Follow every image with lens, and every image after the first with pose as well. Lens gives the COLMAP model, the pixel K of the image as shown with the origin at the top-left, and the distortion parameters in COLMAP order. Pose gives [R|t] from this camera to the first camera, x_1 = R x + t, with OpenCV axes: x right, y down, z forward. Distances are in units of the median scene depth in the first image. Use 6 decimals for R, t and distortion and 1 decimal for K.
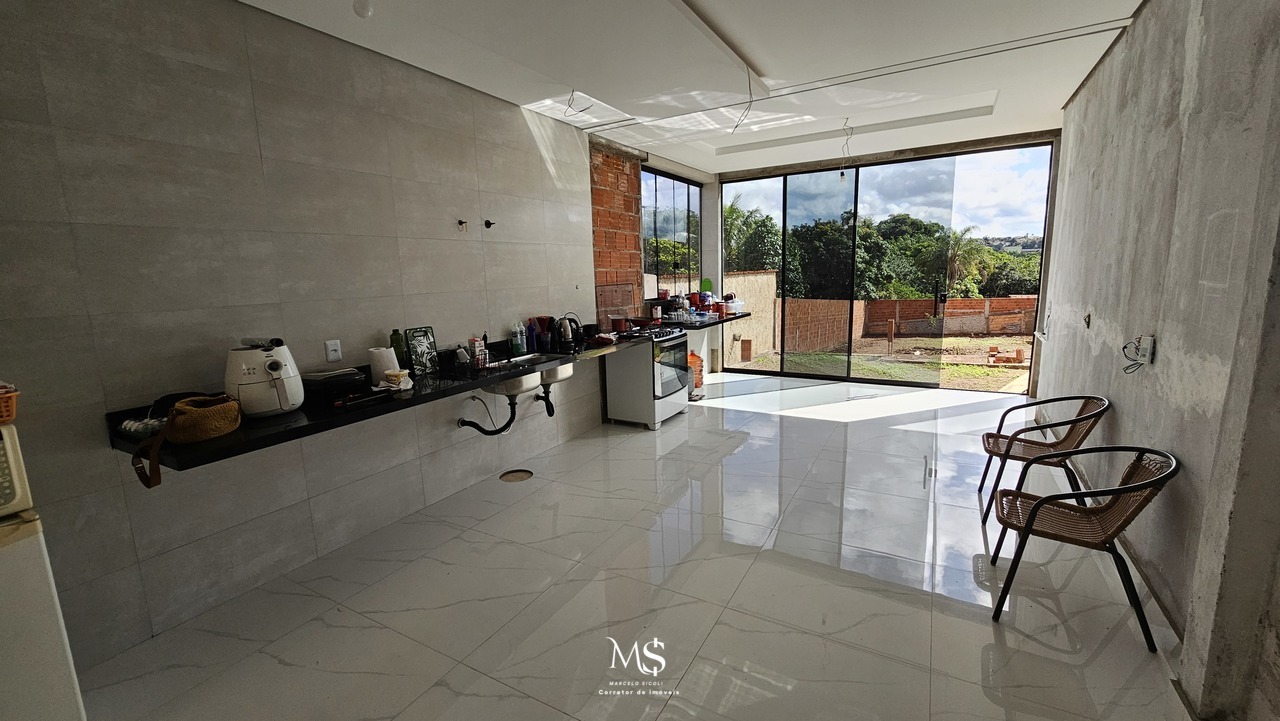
lens RADIAL K [[522.7, 0, 635.8], [0, 522.7, 358.4], [0, 0, 1]] dist [-0.001081, -0.000085]
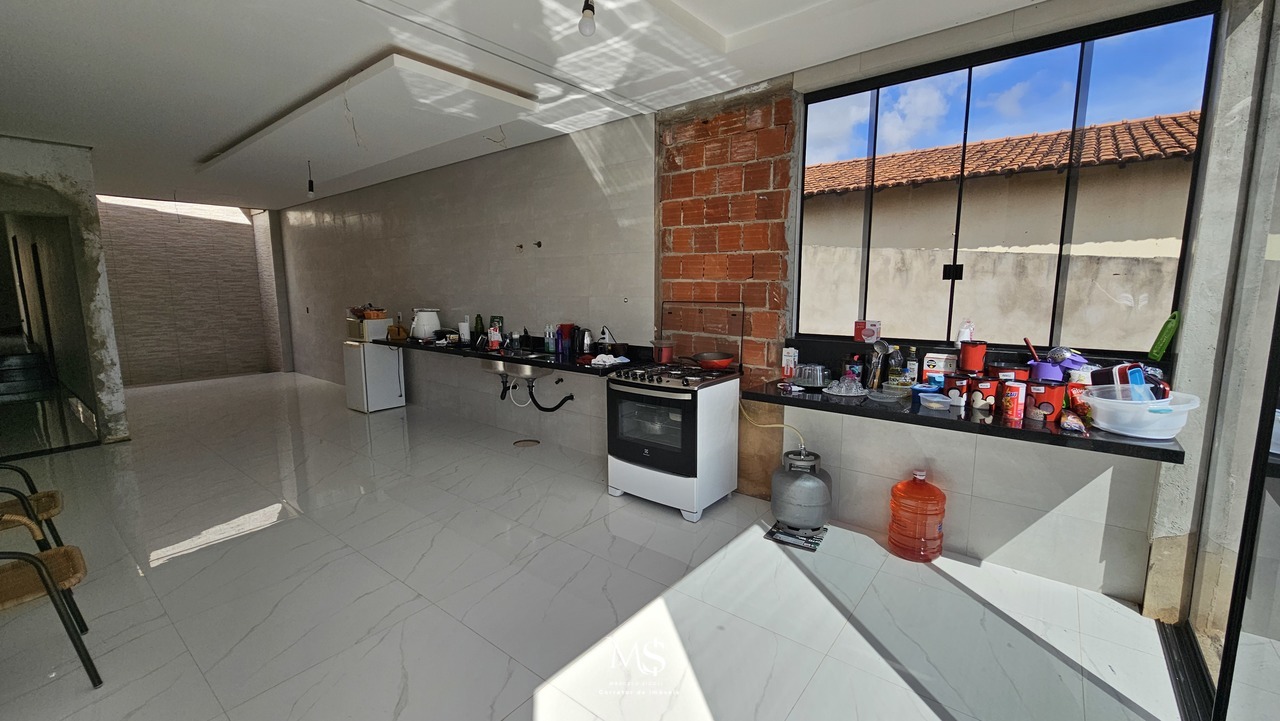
lens RADIAL K [[522.7, 0, 637.1], [0, 522.7, 358.3], [0, 0, 1]] dist [-0.001081, -0.000085]
pose [[-0.153800, 0.169173, -0.973512, 0.782771], [-0.151935, 0.969469, 0.192474, -0.218754], [0.976351, 0.177513, -0.123401, 1.167809]]
